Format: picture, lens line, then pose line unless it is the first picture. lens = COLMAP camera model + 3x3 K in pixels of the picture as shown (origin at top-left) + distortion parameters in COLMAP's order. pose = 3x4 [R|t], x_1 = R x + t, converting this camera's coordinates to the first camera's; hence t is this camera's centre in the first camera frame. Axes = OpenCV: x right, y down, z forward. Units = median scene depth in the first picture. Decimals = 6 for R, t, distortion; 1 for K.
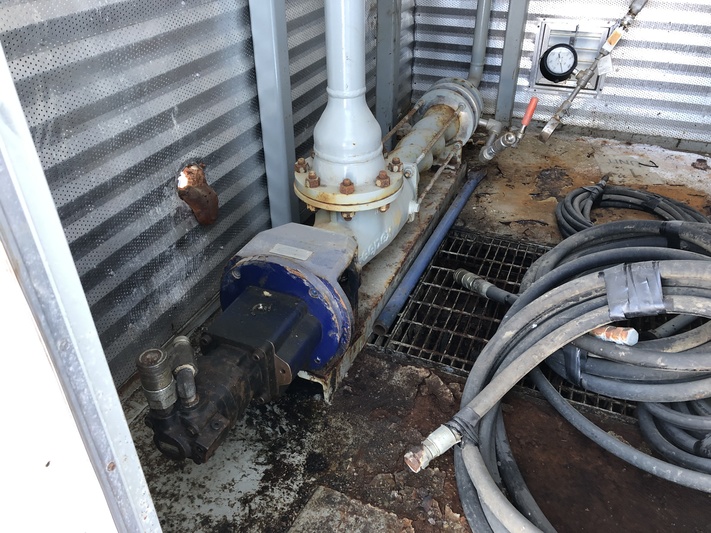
lens RADIAL K [[570.3, 0, 355.6], [0, 570.3, 258.3], [0, 0, 1]] dist [0.056425, -0.068452]
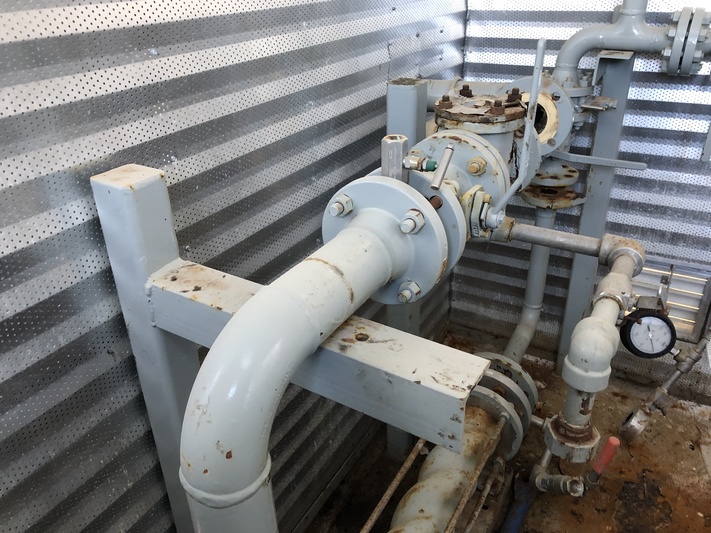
lens RADIAL K [[570.3, 0, 355.6], [0, 570.3, 258.3], [0, 0, 1]] dist [0.056425, -0.068452]
pose [[0.992241, 0.036975, -0.118705, 0.087229], [-0.049479, 0.993326, -0.104184, -0.401461], [0.114061, 0.109249, 0.987449, 0.285084]]
